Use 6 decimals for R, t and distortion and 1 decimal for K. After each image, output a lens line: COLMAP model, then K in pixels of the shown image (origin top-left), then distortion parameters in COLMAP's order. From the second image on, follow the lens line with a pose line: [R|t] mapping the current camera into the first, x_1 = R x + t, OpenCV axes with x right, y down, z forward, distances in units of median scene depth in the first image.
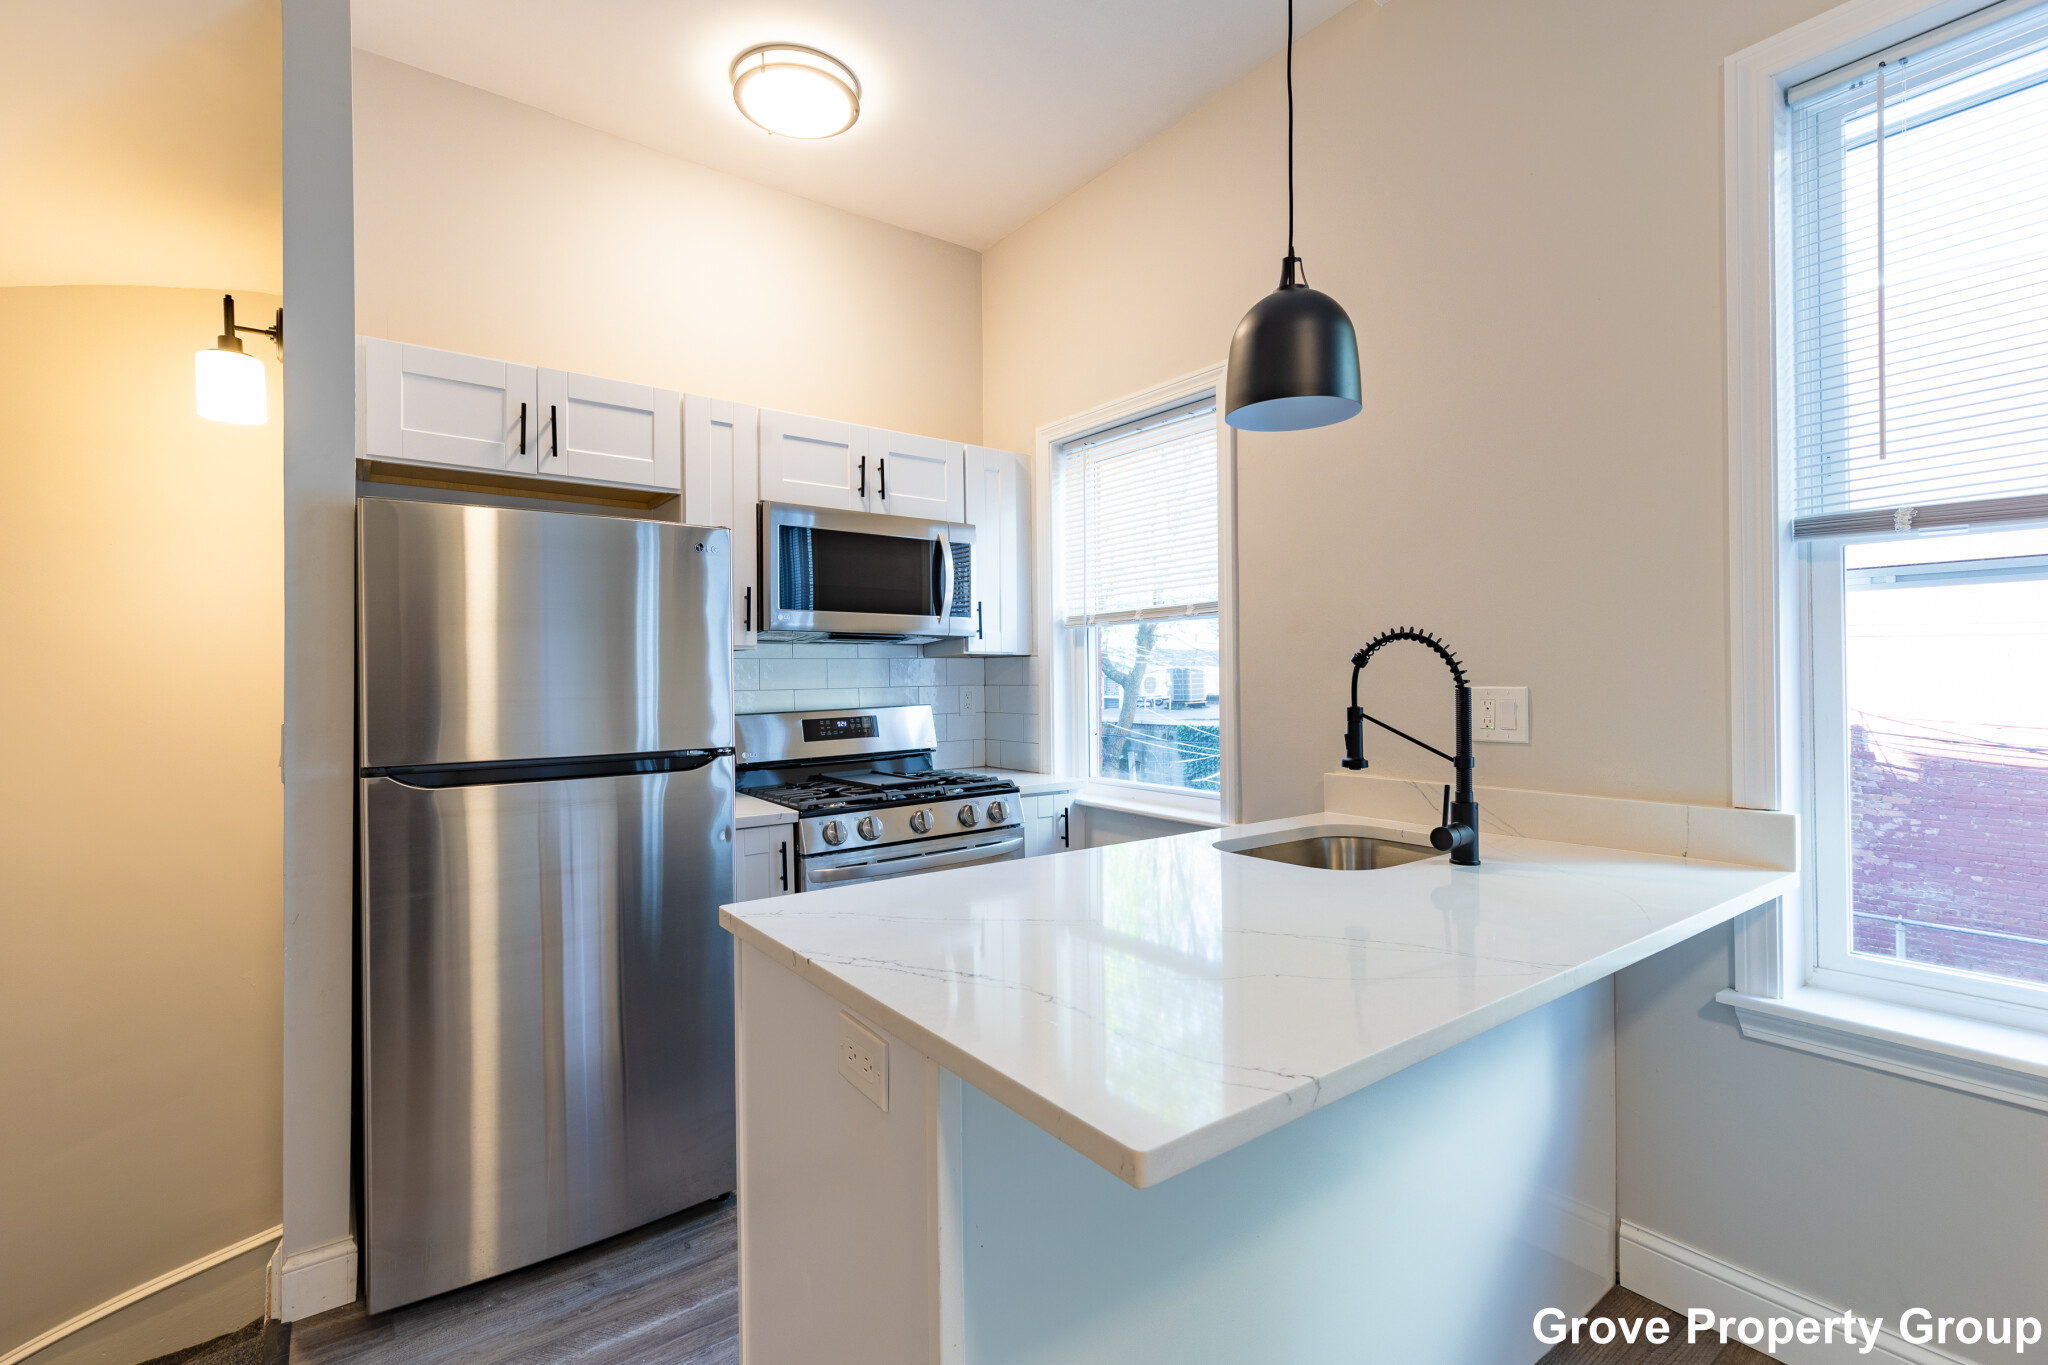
lens RADIAL K [[916.2, 0, 1024.7], [0, 916.2, 682.7], [0, 0, 1]] dist [0.005134, -0.001929]
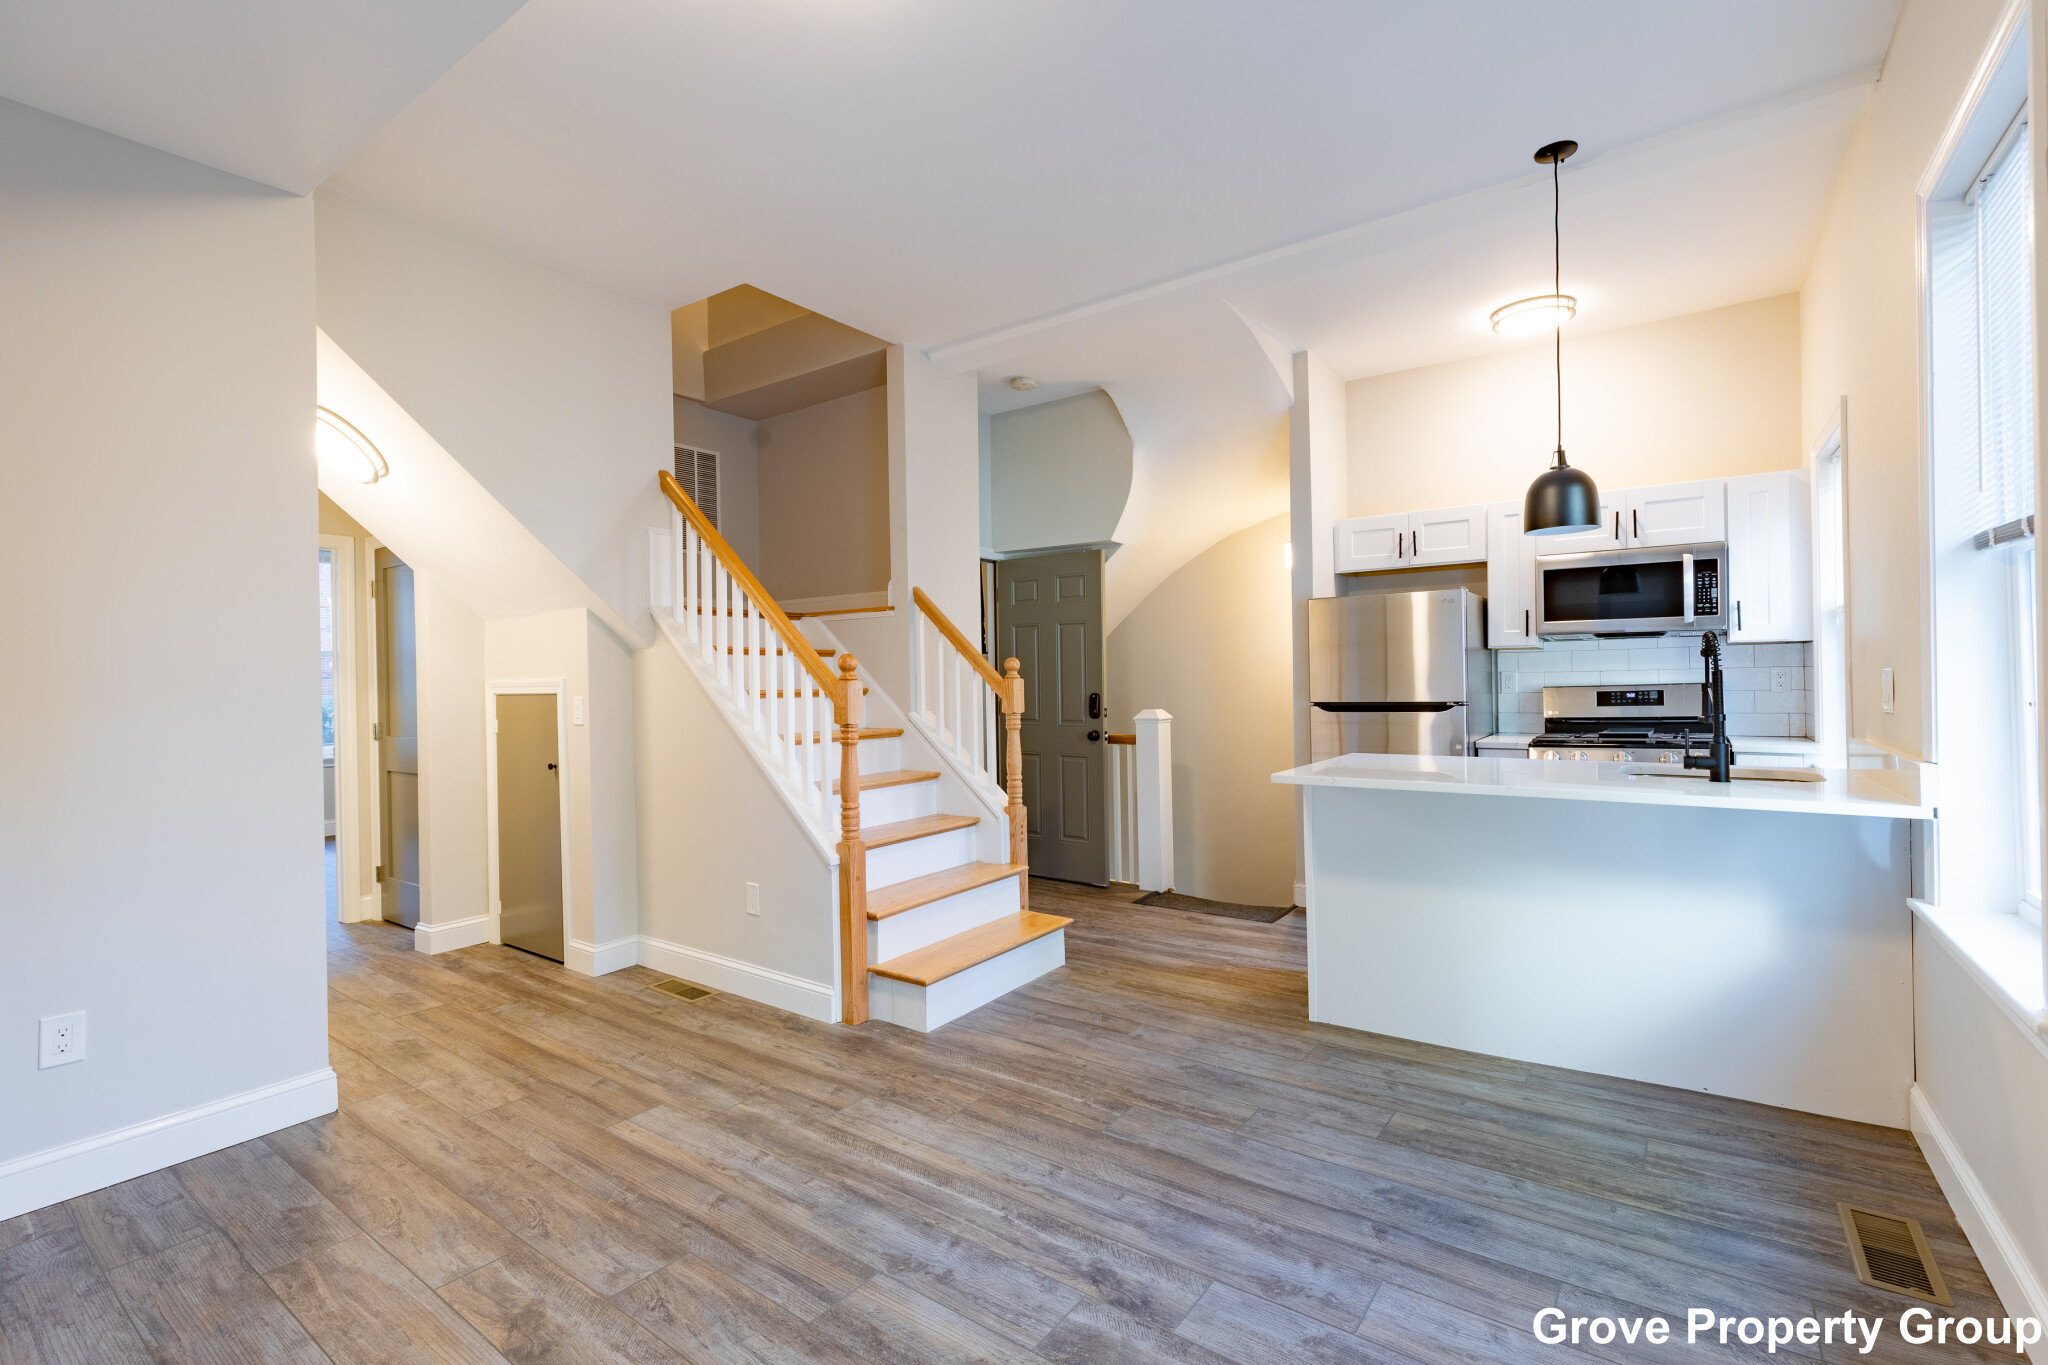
lens RADIAL K [[916.2, 0, 1030.9], [0, 916.2, 677.0], [0, 0, 1]] dist [0.005134, -0.001929]
pose [[0.315081, 0.003850, -0.949057, 1.088773], [0.011383, 0.999905, 0.007835, -0.005743], [0.948997, -0.013272, 0.315007, -0.418334]]
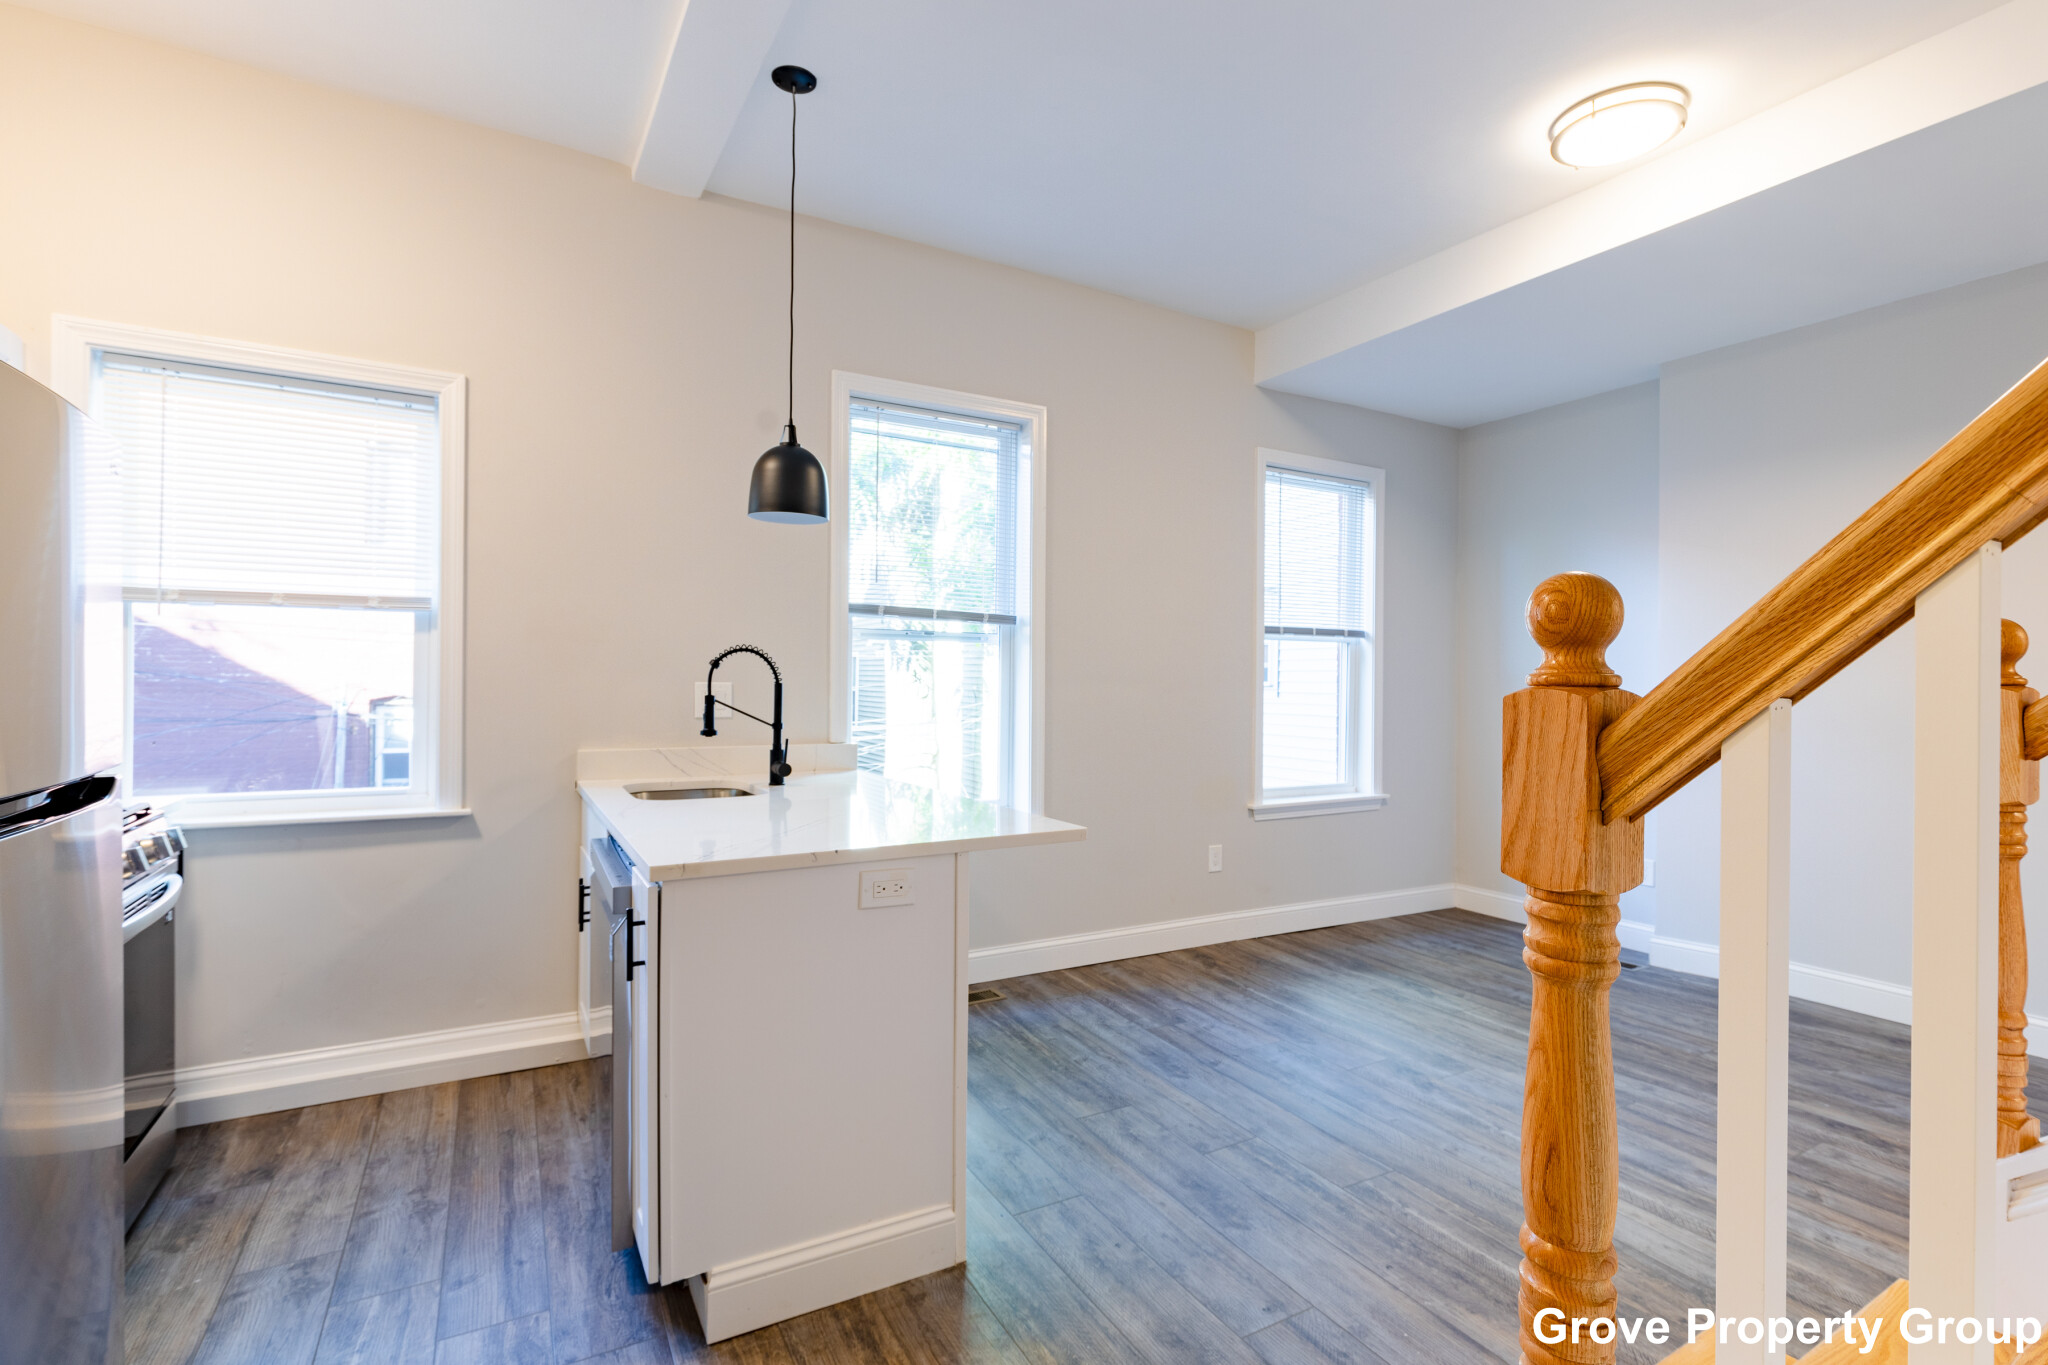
lens RADIAL K [[956.8, 0, 1029.2], [0, 956.8, 682.8], [0, 0, 1]] dist [-0.002173, -0.001952]
pose [[0.117012, 0.005292, 0.993116, -0.843556], [-0.006475, 0.999969, -0.004566, 0.007356], [-0.993109, -0.005896, 0.117043, 0.219958]]
